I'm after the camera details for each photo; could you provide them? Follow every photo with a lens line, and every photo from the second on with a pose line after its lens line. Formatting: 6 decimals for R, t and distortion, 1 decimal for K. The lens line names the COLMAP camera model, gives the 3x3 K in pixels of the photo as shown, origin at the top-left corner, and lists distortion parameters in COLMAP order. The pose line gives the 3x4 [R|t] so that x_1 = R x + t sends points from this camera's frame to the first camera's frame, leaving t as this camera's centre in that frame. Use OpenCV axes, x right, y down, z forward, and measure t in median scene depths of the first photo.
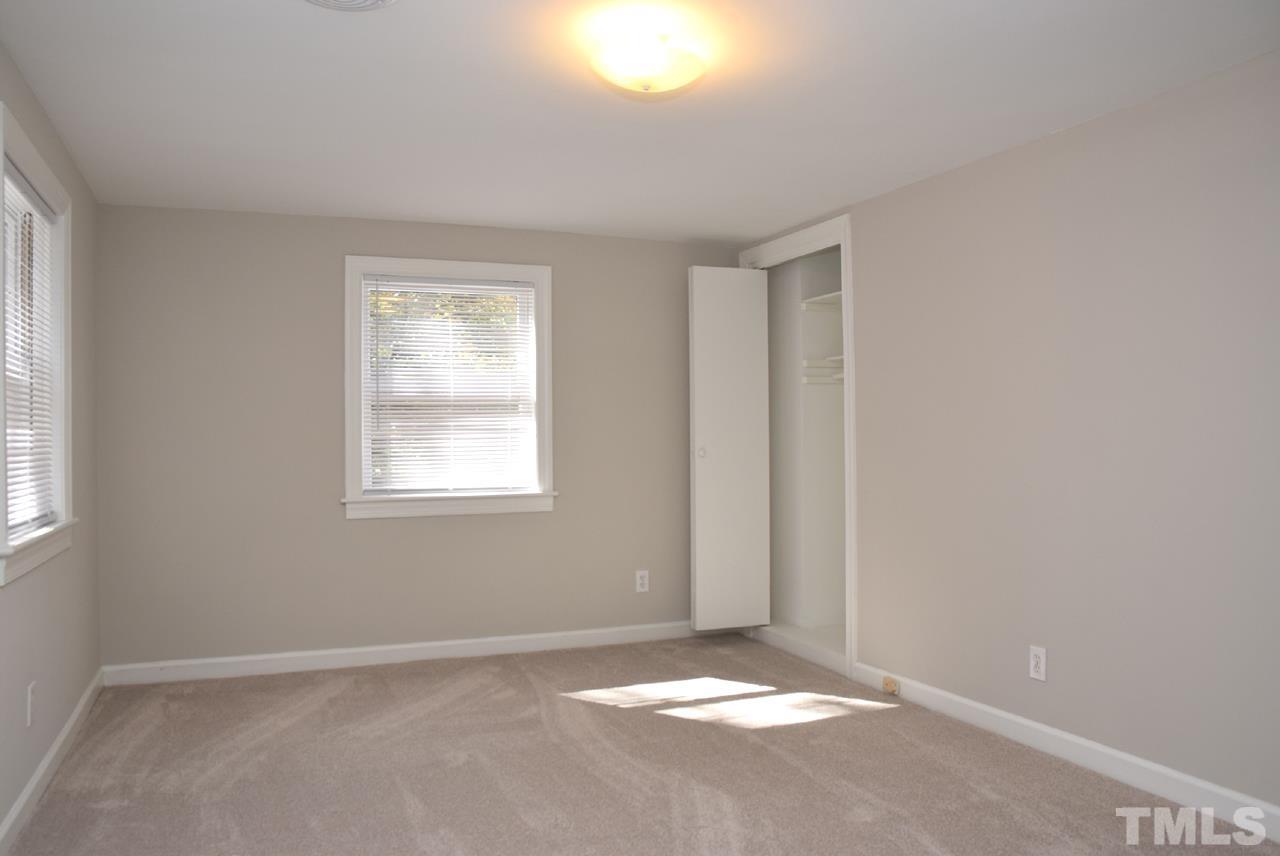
lens RADIAL K [[946.2, 0, 631.6], [0, 946.2, 424.8], [0, 0, 1]] dist [-0.129770, 0.090438]
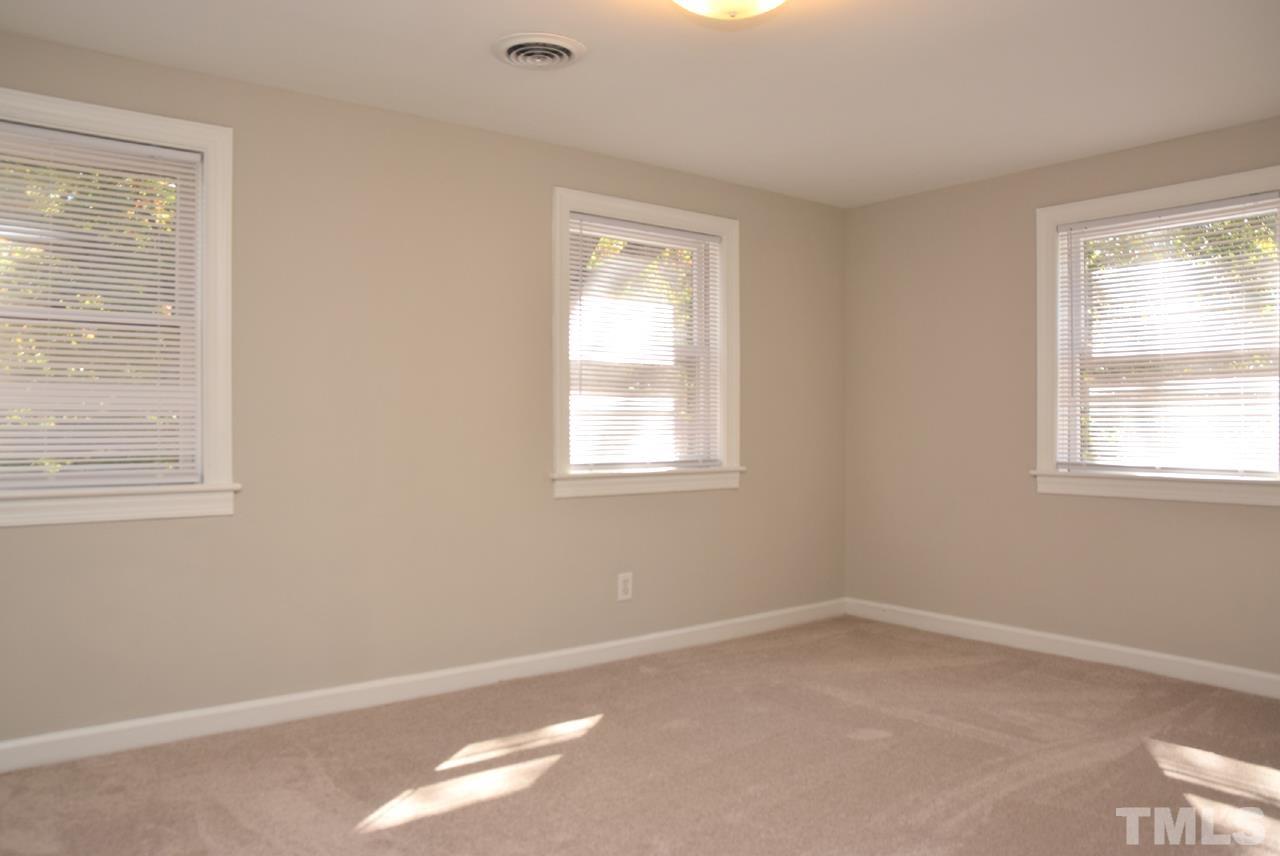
lens RADIAL K [[946.2, 0, 627.3], [0, 946.2, 434.9], [0, 0, 1]] dist [-0.129770, 0.090438]
pose [[0.248274, 0.019057, -0.968502, 0.487029], [0.014198, 0.999627, 0.023309, 0.015704], [0.968586, -0.019538, 0.247911, 0.374415]]
